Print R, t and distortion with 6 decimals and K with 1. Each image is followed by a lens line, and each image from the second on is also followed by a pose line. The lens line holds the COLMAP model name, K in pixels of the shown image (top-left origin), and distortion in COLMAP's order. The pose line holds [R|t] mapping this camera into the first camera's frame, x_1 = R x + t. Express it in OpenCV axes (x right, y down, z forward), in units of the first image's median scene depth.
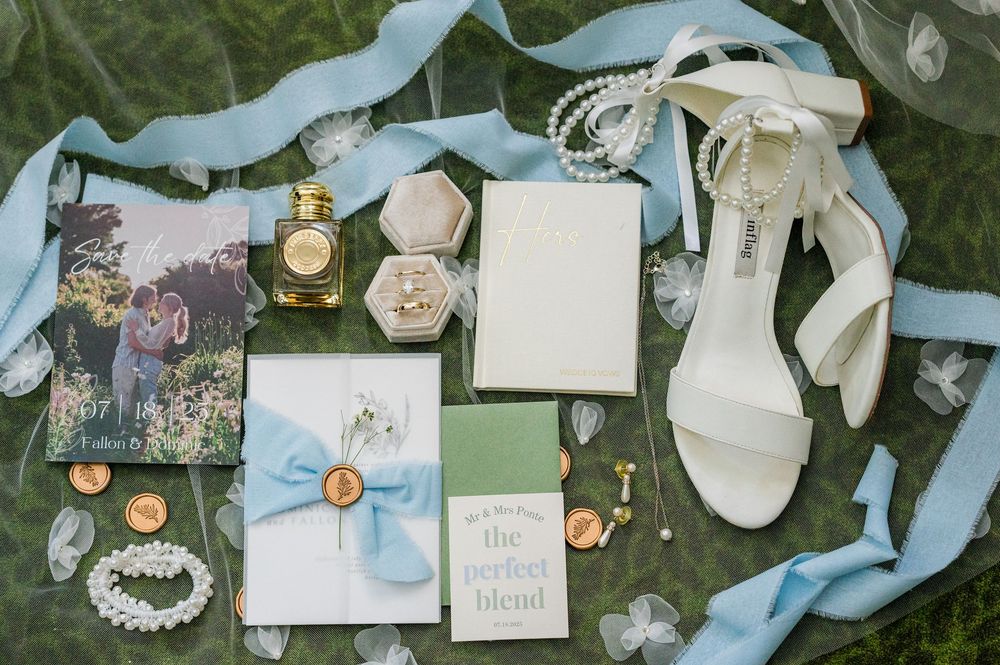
lens RADIAL K [[2522.9, 0, 498.4], [0, 2522.9, 340.0], [0, 0, 1]] dist [0.256998, 0.000000]
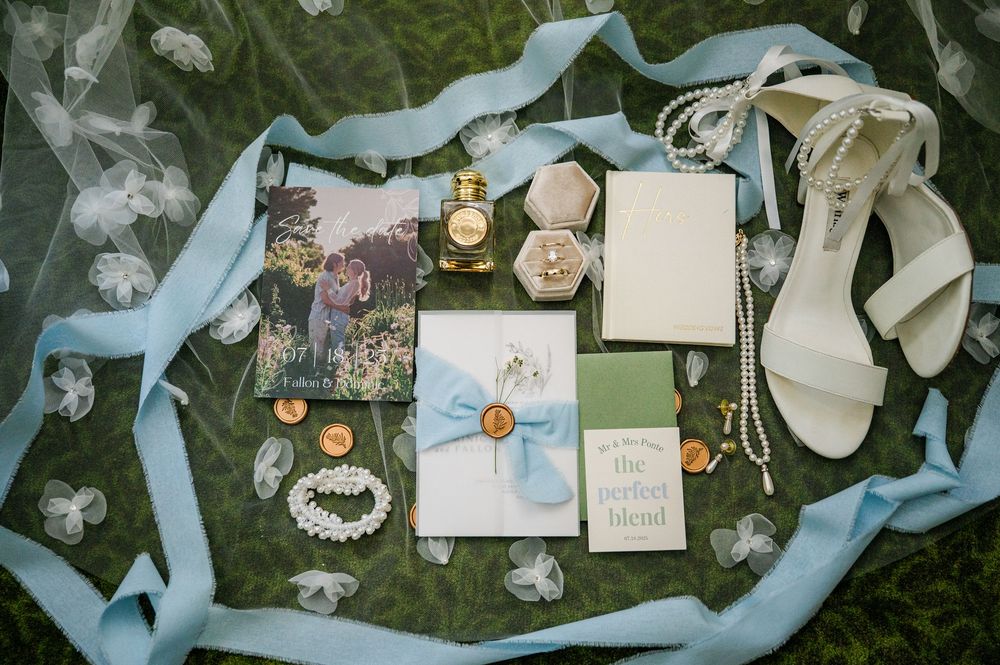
lens RADIAL K [[917.2, 0, 496.0], [0, 917.2, 329.4], [0, 0, 1]] dist [0.007697, 0.025066]
pose [[0.999821, 0.007275, 0.017469, -0.069482], [-0.008357, 0.997996, 0.062730, -0.013348], [-0.016977, -0.062865, 0.997878, 0.557338]]
